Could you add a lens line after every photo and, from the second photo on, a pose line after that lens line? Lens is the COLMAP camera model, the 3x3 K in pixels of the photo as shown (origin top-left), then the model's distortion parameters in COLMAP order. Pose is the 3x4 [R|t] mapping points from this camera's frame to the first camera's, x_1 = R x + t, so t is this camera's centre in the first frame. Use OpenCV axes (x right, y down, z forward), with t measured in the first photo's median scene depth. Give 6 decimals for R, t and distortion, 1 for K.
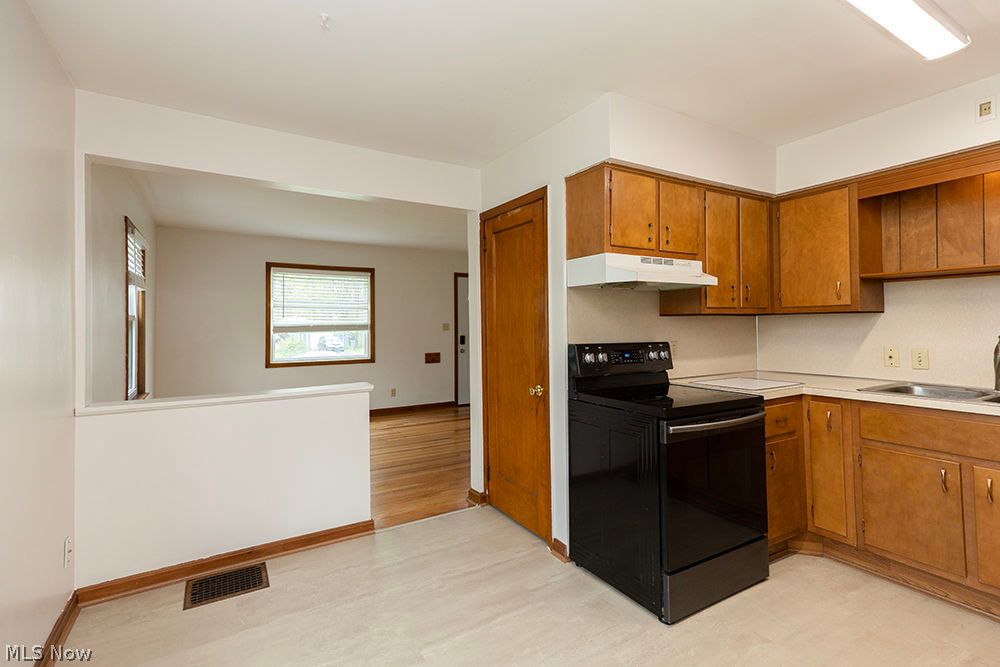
lens RADIAL K [[468.6, 0, 497.9], [0, 468.6, 314.4], [0, 0, 1]] dist [0.078462, -0.000028]
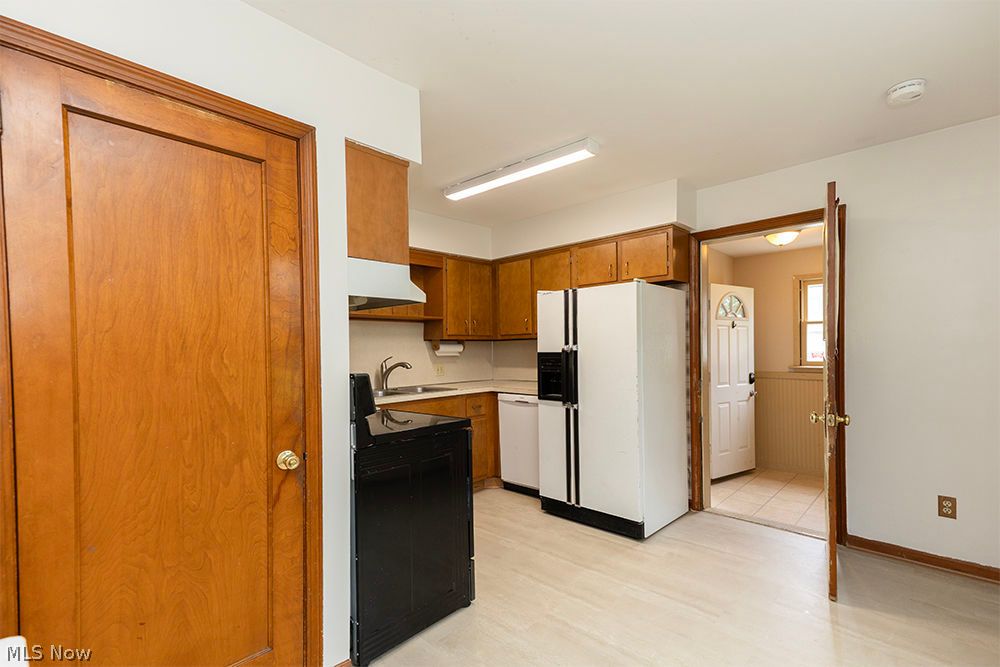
lens RADIAL K [[457.0, 0, 502.5], [0, 457.0, 332.8], [0, 0, 1]] dist [0.006229, 0.000000]
pose [[-0.270050, 0.023550, 0.962558, -0.578764], [-0.013589, 0.999508, -0.028266, 0.016547], [-0.962750, -0.020713, -0.269597, 0.963084]]
